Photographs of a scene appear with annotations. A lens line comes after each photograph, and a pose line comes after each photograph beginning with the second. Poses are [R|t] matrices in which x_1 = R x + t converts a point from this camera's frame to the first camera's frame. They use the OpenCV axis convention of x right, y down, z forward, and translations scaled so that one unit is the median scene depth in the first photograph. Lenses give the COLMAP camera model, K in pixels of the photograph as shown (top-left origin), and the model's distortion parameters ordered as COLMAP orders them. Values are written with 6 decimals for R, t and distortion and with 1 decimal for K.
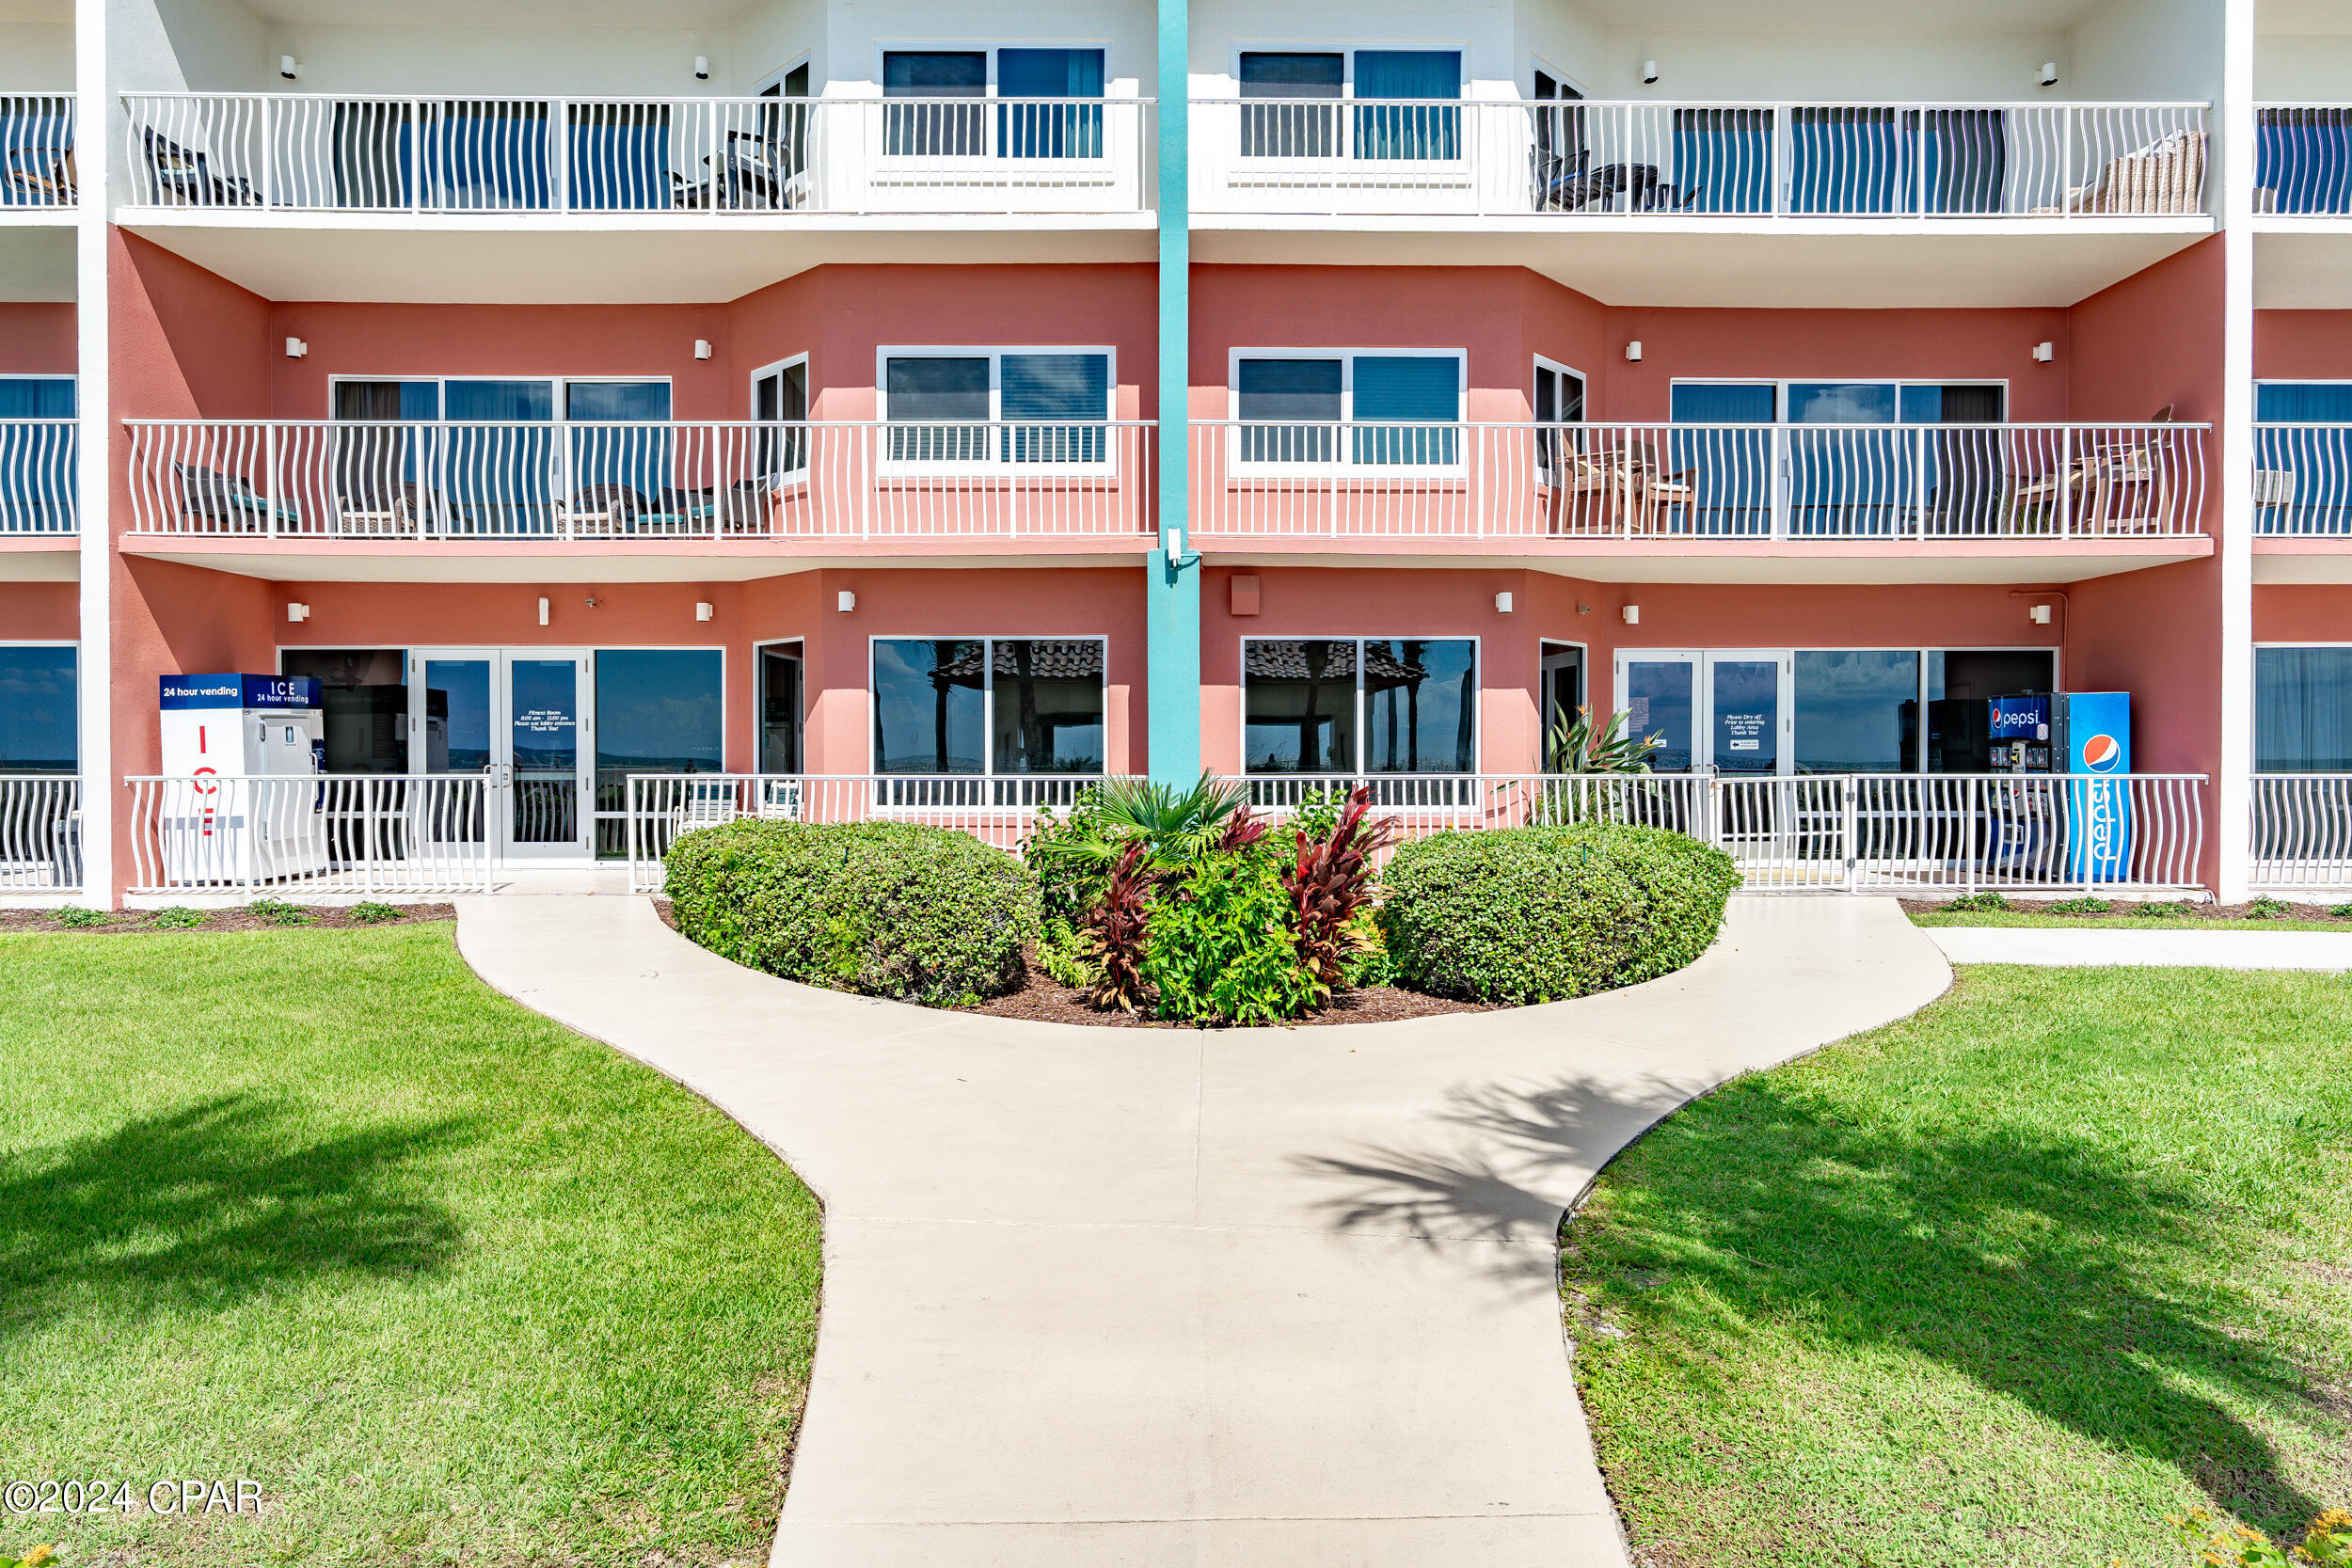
lens RADIAL K [[1666.6, 0, 1176.0], [0, 1666.6, 784.0], [0, 0, 1]] dist [0.004872, 0.001065]
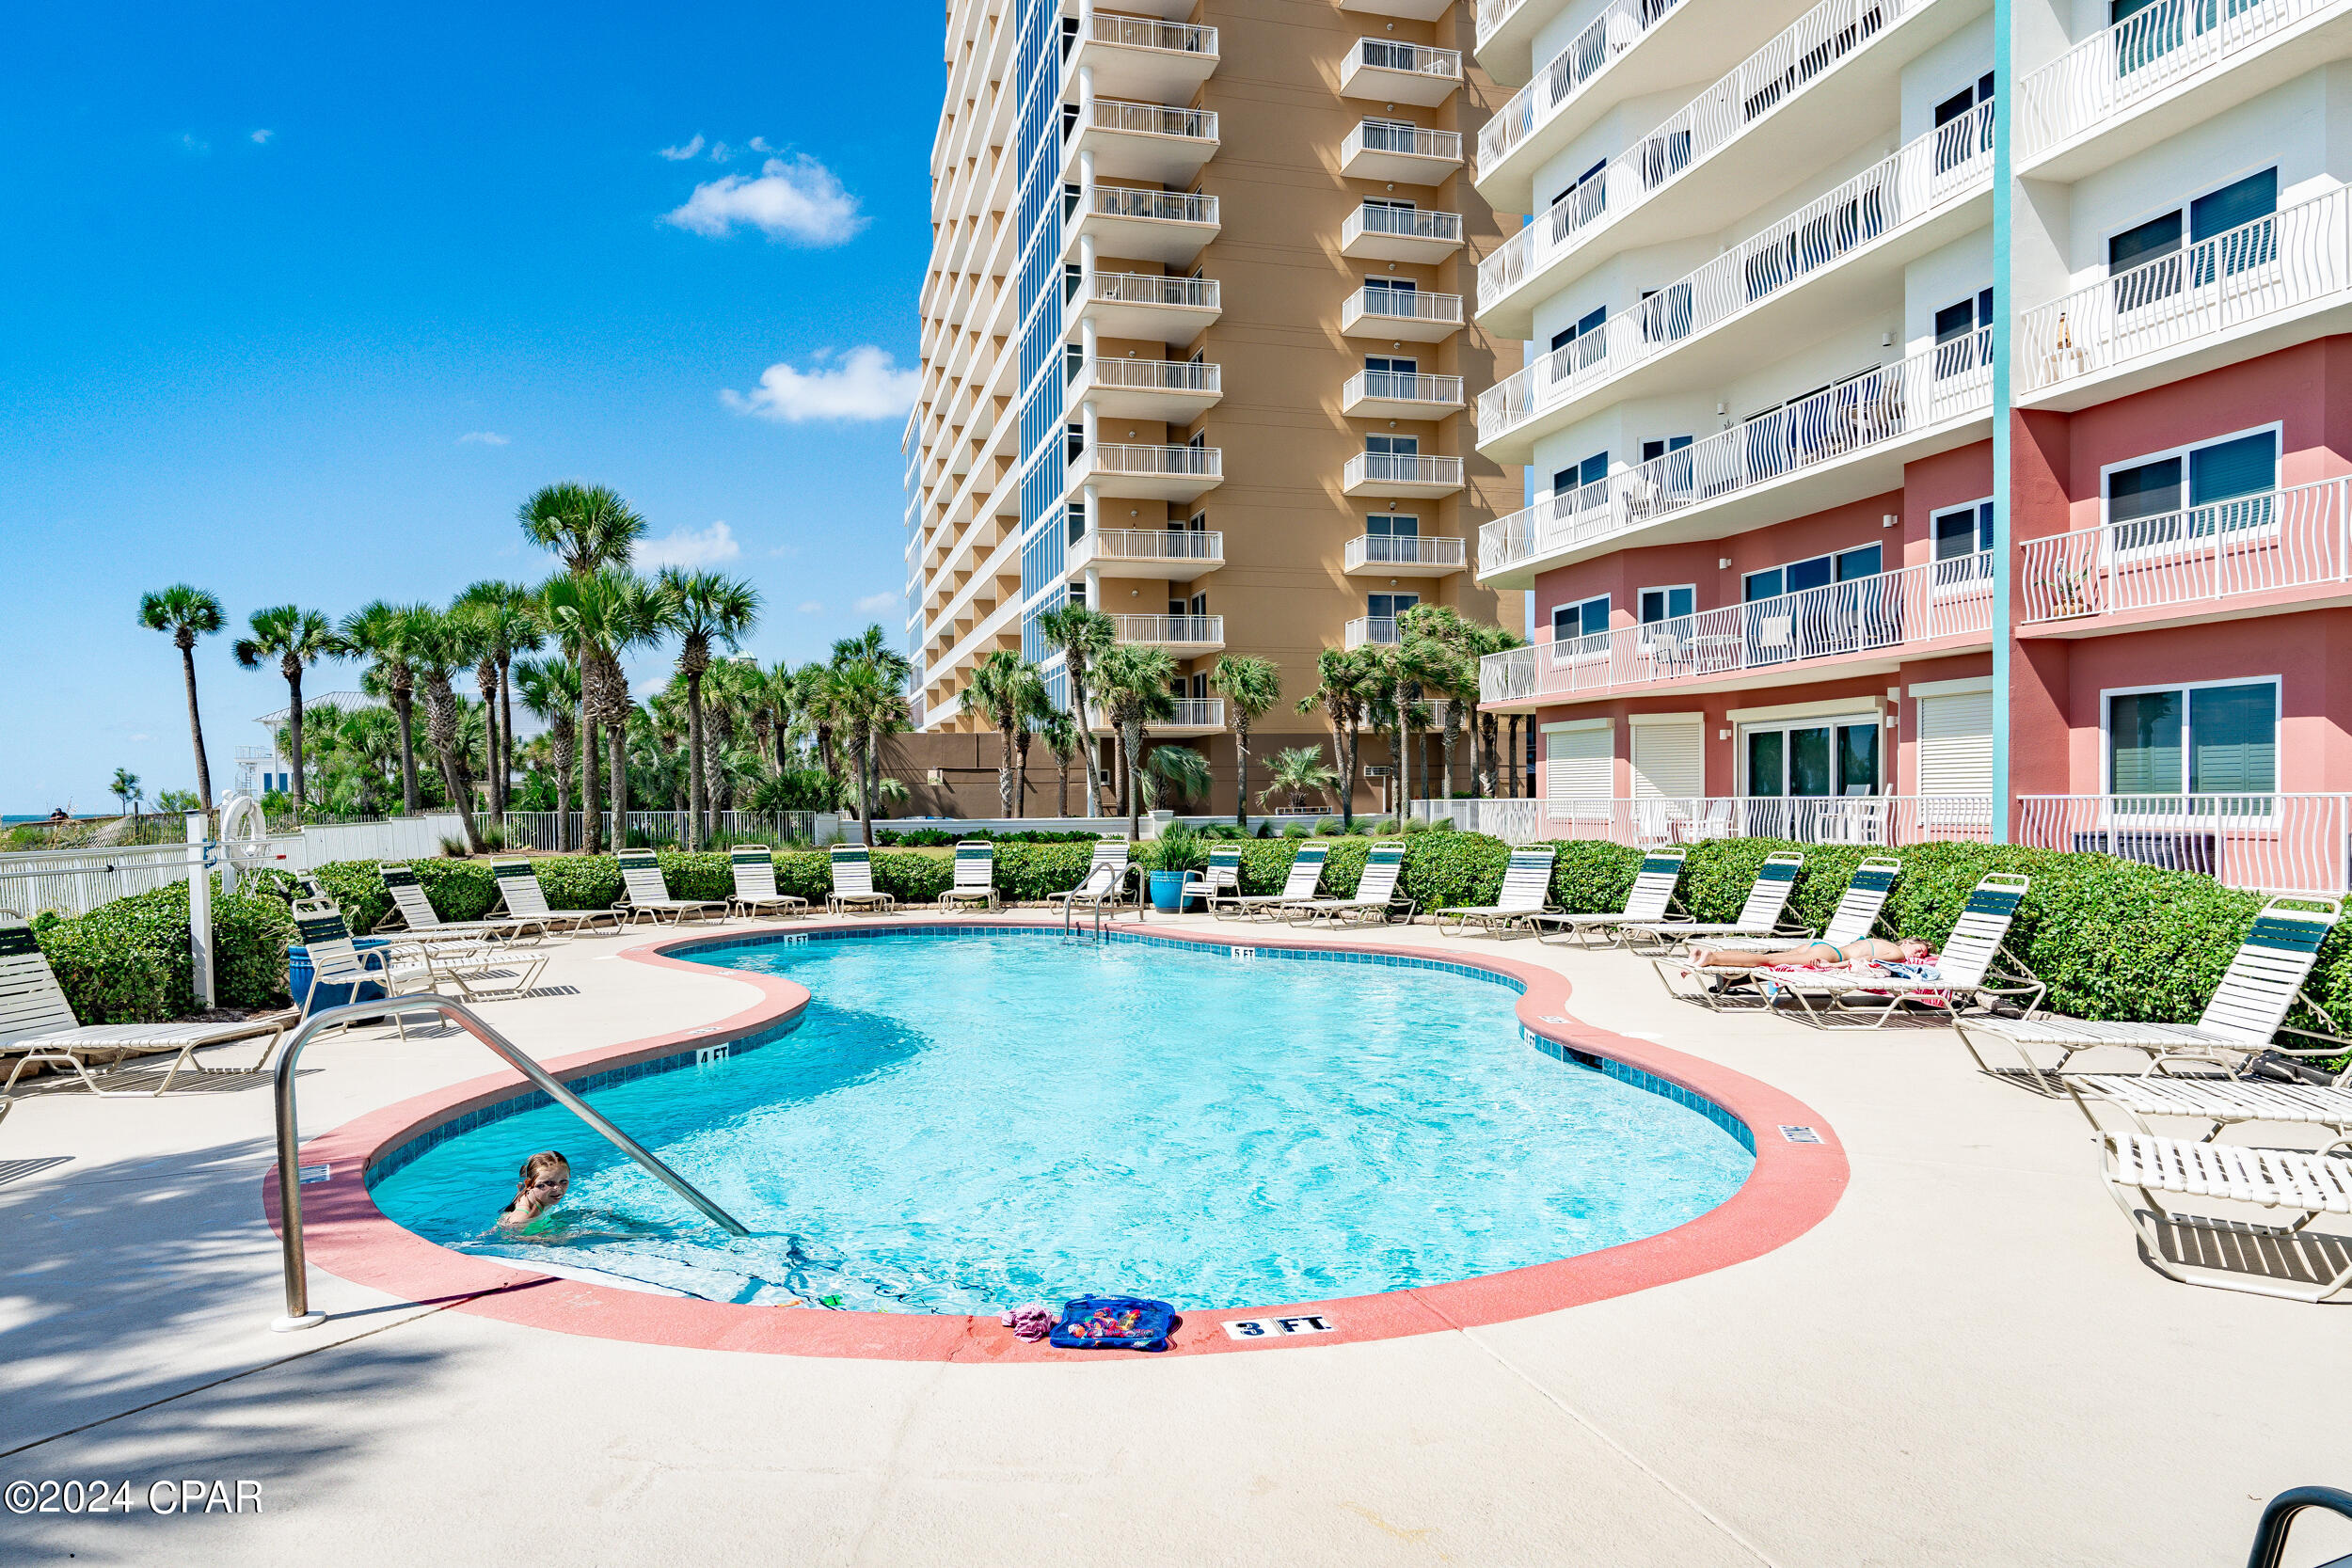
lens RADIAL K [[1666.6, 0, 1176.0], [0, 1666.6, 784.0], [0, 0, 1]] dist [0.004872, 0.001065]
pose [[0.236571, -0.015483, -0.971491, 1.117091], [0.000828, 0.999876, -0.015733, 0.007841], [0.971614, 0.002918, 0.236554, -0.021060]]
